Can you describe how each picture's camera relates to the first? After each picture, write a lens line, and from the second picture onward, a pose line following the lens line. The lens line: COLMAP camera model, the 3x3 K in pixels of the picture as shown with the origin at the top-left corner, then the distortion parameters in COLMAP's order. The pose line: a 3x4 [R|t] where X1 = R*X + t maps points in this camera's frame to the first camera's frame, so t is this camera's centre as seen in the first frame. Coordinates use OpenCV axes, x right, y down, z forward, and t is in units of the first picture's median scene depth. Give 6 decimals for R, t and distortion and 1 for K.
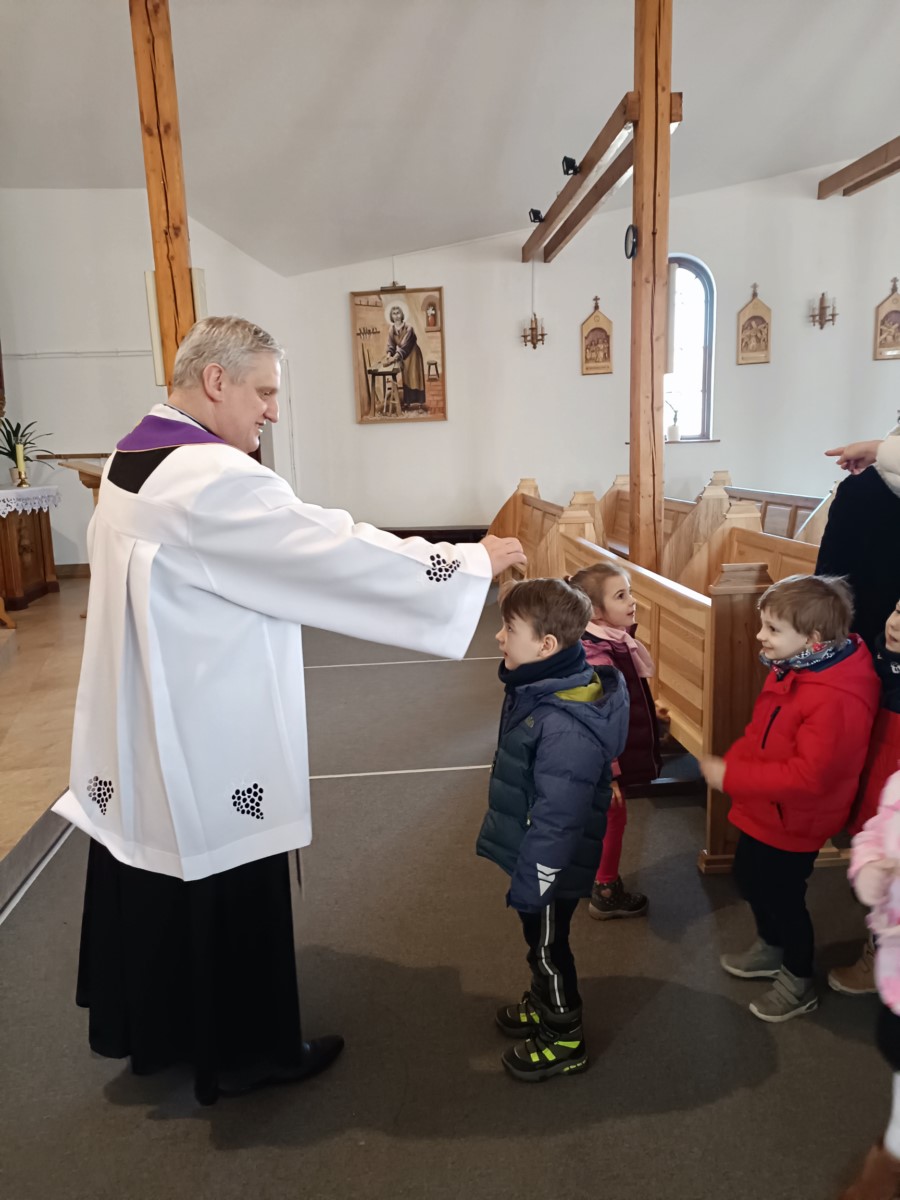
lens RADIAL K [[875.3, 0, 448.3], [0, 875.3, 608.6], [0, 0, 1]] dist [0.051750, -0.056859]
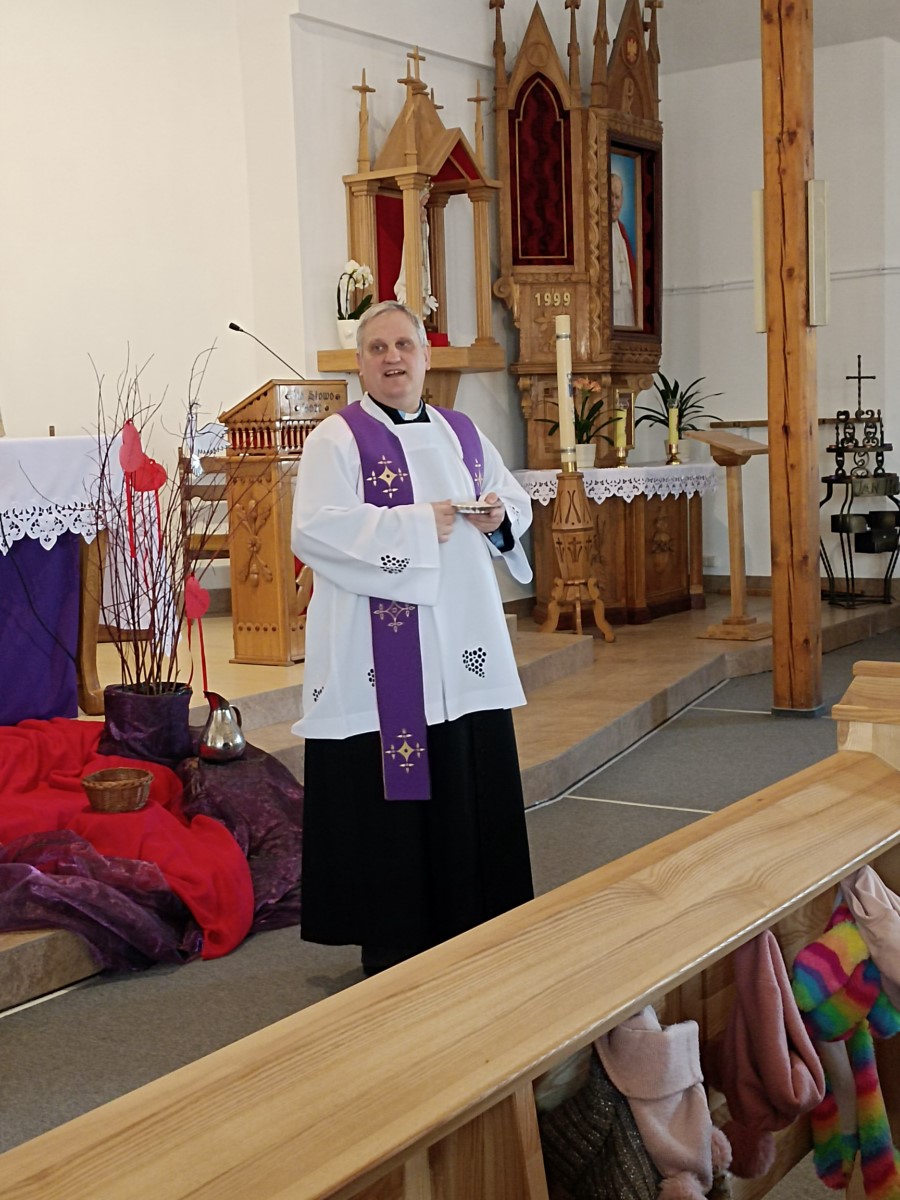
lens RADIAL K [[1634.3, 0, 452.6], [0, 1634.3, 604.3], [0, 0, 1]] dist [0.330903, 0.000000]
pose [[0.780234, 0.077466, -0.620672, 0.432988], [-0.118794, 0.992593, -0.025448, 0.064189], [0.614103, 0.093587, 0.783657, -0.340832]]
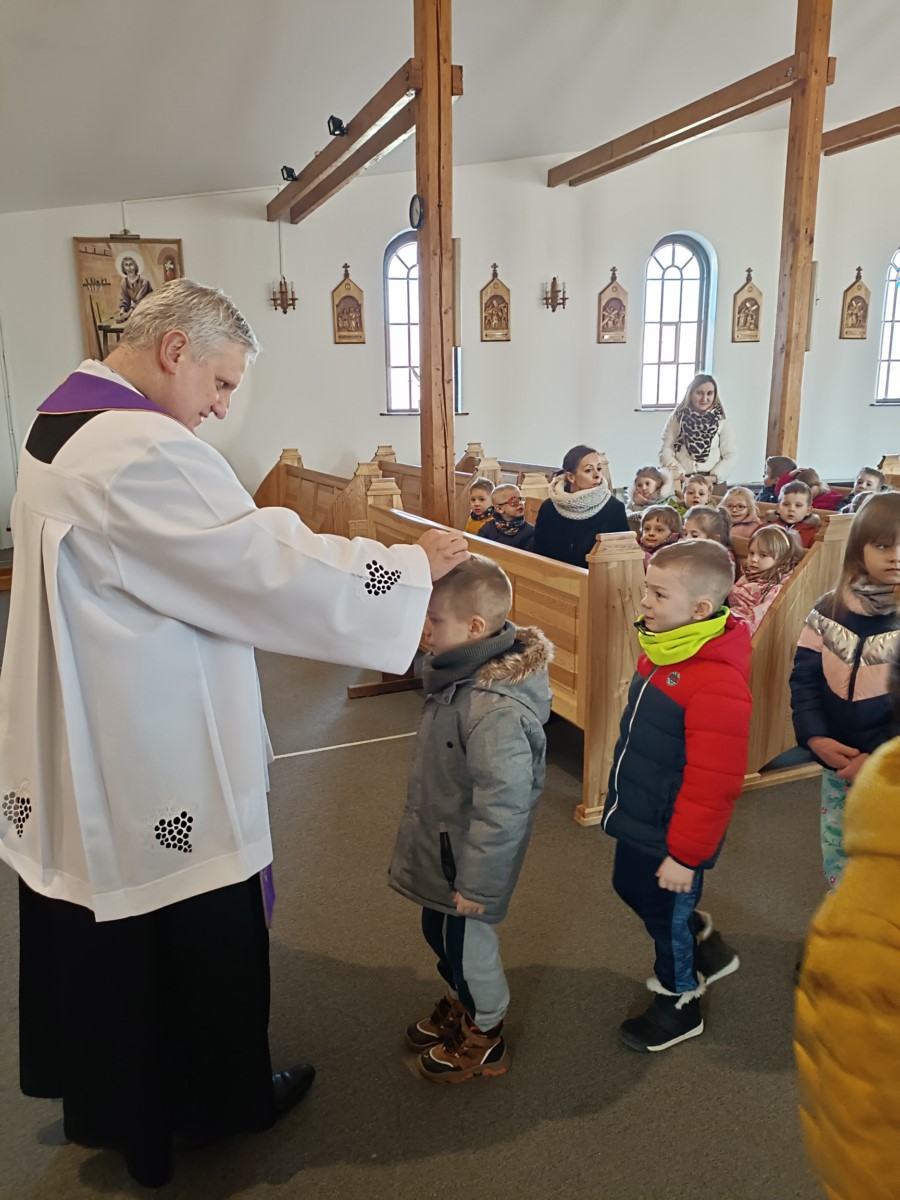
lens RADIAL K [[875.3, 0, 450.5], [0, 875.3, 605.9], [0, 0, 1]] dist [0.051750, -0.056859]
pose [[0.946959, -0.049058, 0.317587, -0.089181], [0.039502, 0.998554, 0.036464, -0.004048], [-0.318916, -0.021985, 0.947528, 0.028296]]
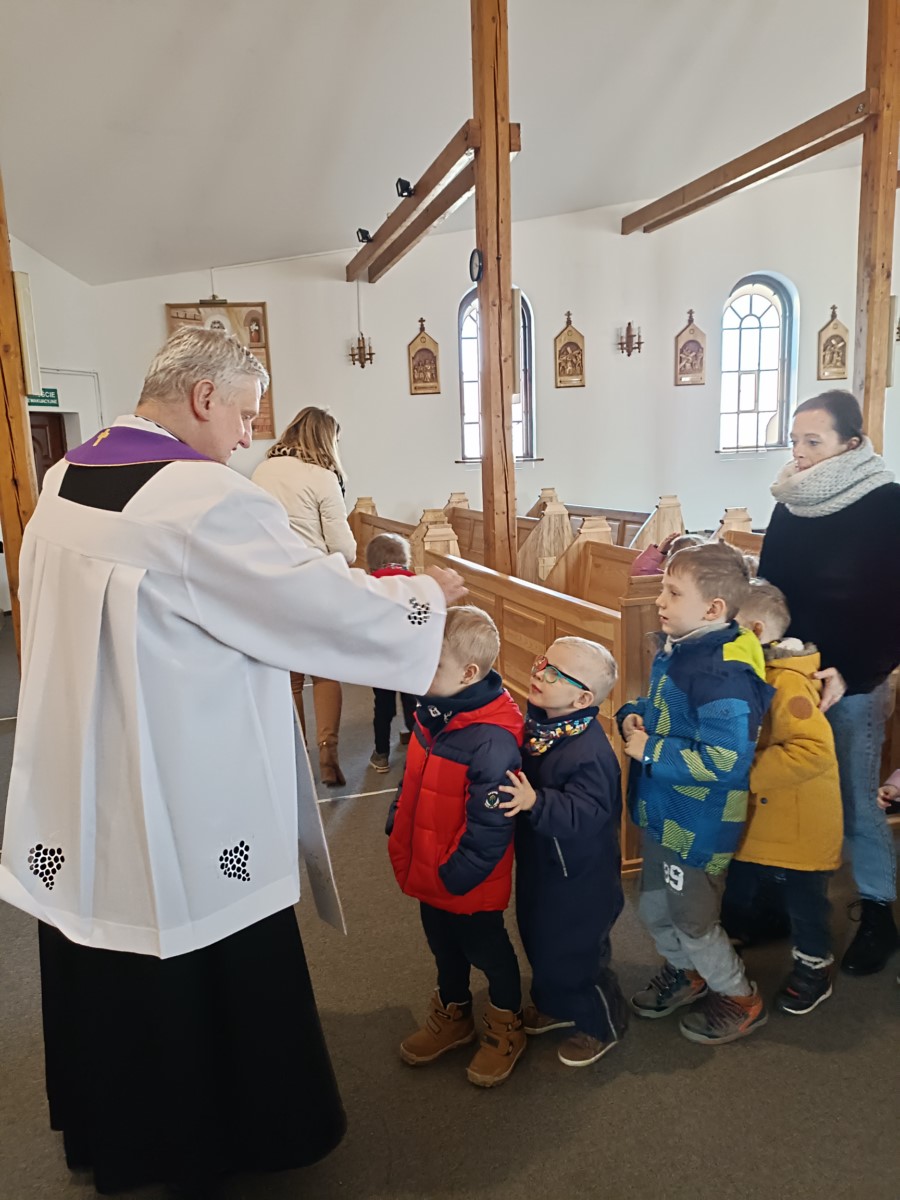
lens RADIAL K [[875.3, 0, 451.3], [0, 875.3, 610.1], [0, 0, 1]] dist [0.051750, -0.056859]
pose [[0.975044, -0.039472, 0.218474, -0.055765], [0.043720, 0.998937, -0.014641, -0.002769], [-0.217664, 0.023827, 0.975733, 0.018501]]
